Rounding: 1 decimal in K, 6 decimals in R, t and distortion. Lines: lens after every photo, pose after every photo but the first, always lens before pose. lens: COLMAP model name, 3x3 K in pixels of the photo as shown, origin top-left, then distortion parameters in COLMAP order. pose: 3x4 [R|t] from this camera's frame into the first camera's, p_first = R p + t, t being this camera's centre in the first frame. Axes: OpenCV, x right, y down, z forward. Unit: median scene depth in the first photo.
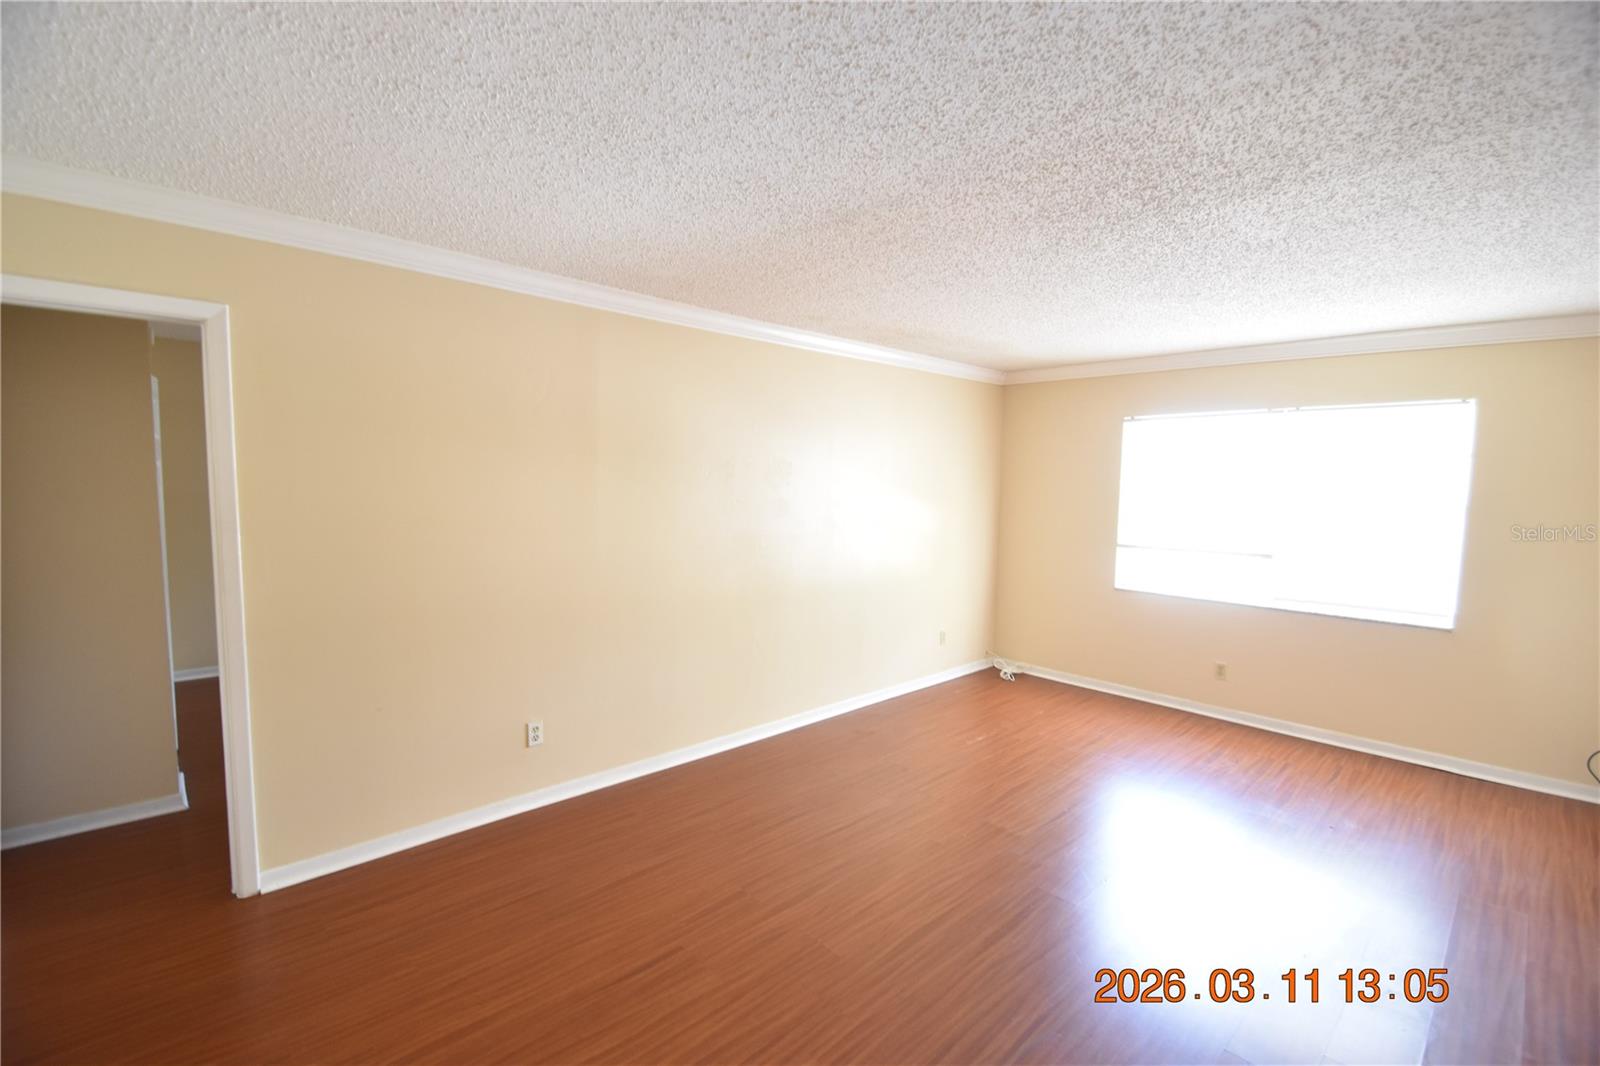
lens RADIAL K [[708.8, 0, 796.1], [0, 708.8, 539.2], [0, 0, 1]] dist [0.010017, -0.000184]
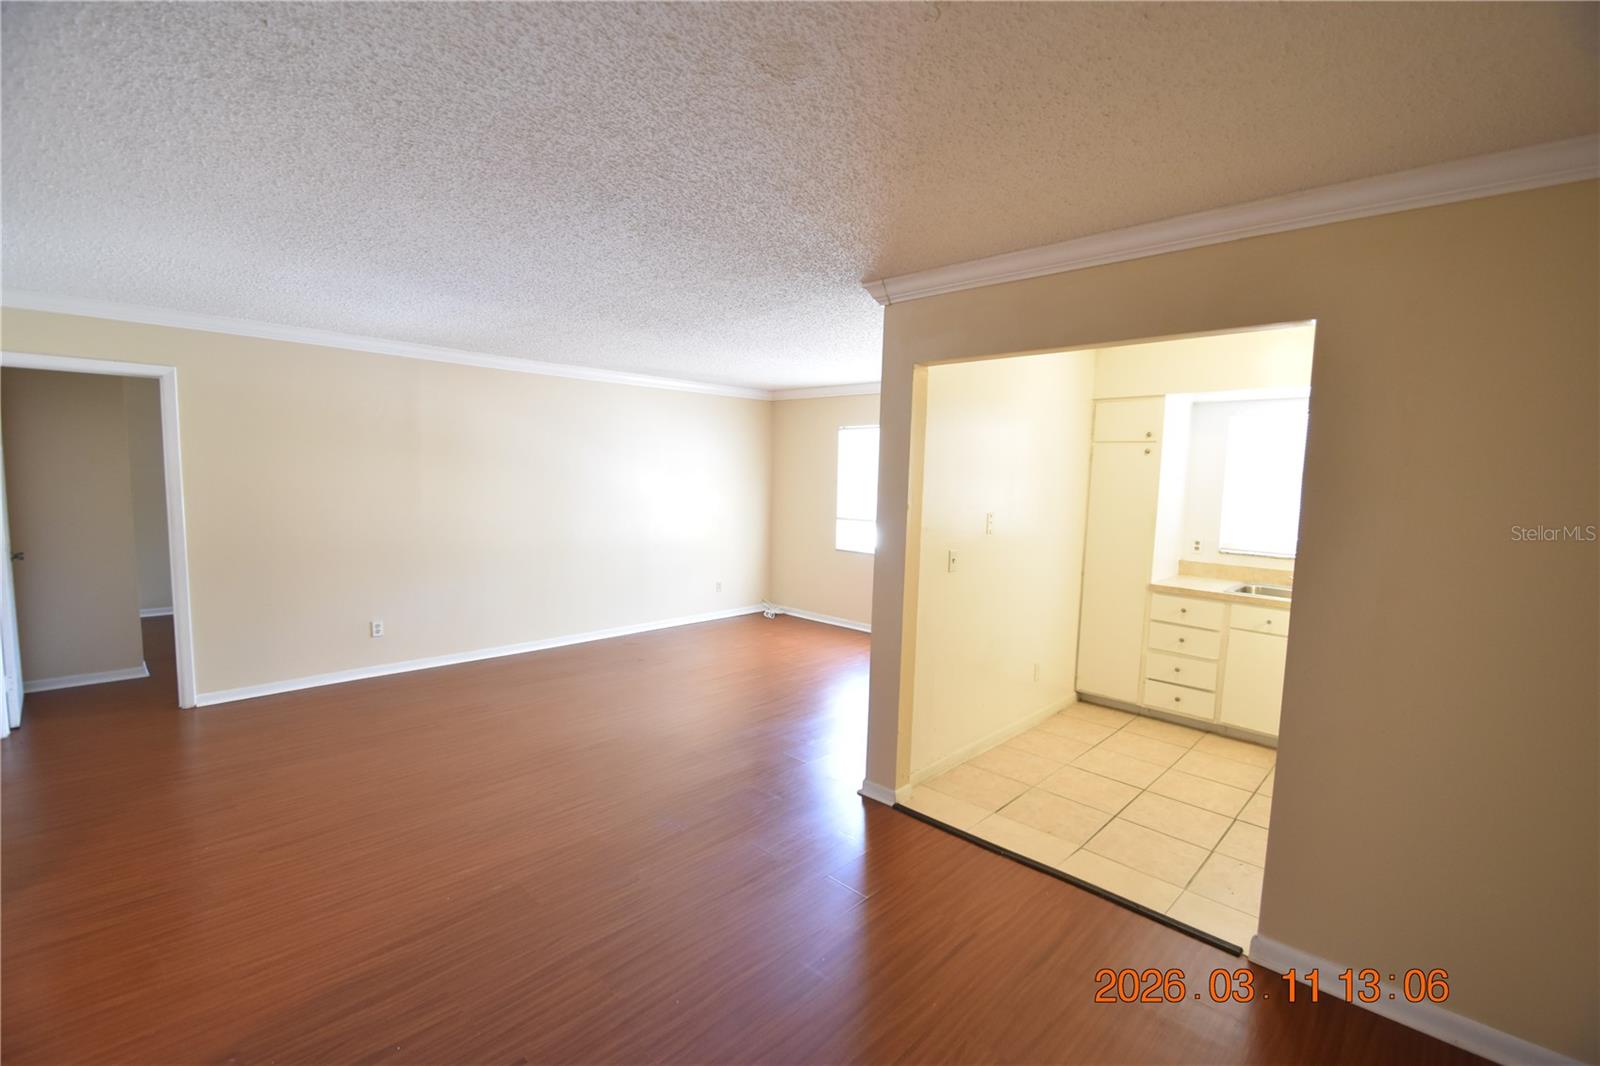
lens RADIAL K [[700.6, 0, 796.5], [0, 700.6, 536.1], [0, 0, 1]] dist [-0.002649, -0.000492]
pose [[0.998995, 0.001068, 0.044799, 0.357551], [-0.001241, 0.999992, 0.003835, 0.044500], [-0.044795, -0.003887, 0.998989, -0.430355]]
